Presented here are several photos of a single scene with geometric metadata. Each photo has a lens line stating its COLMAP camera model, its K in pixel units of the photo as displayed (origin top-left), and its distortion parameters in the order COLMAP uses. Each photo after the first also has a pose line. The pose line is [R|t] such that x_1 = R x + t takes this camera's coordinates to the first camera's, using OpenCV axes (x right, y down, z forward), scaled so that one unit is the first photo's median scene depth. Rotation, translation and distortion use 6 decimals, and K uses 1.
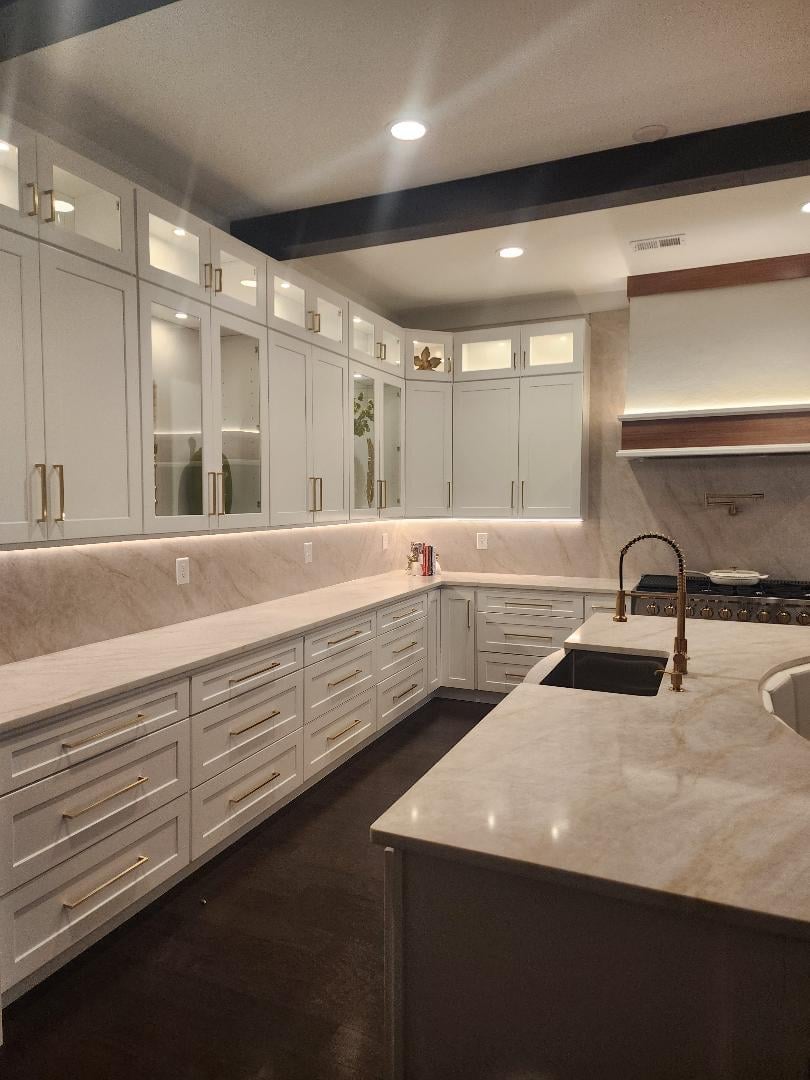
lens RADIAL K [[704.6, 0, 405.0], [0, 704.6, 540.0], [0, 0, 1]] dist [-0.003257, -0.001144]
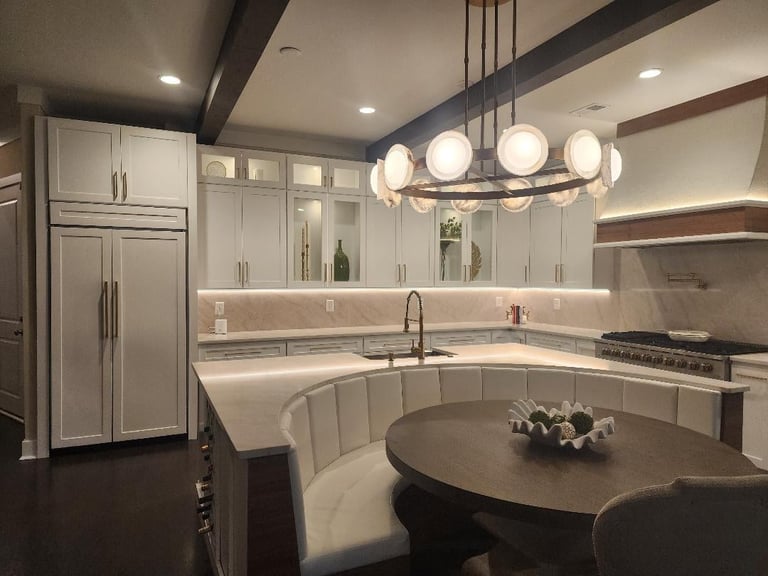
lens RADIAL K [[501.0, 0, 384.0], [0, 501.0, 288.0], [0, 0, 1]] dist [-0.003257, -0.001144]
pose [[0.754474, 0.018417, -0.656071, 0.638685], [-0.045842, 0.998644, -0.024684, 0.012829], [0.654727, 0.048699, 0.754295, -0.084795]]
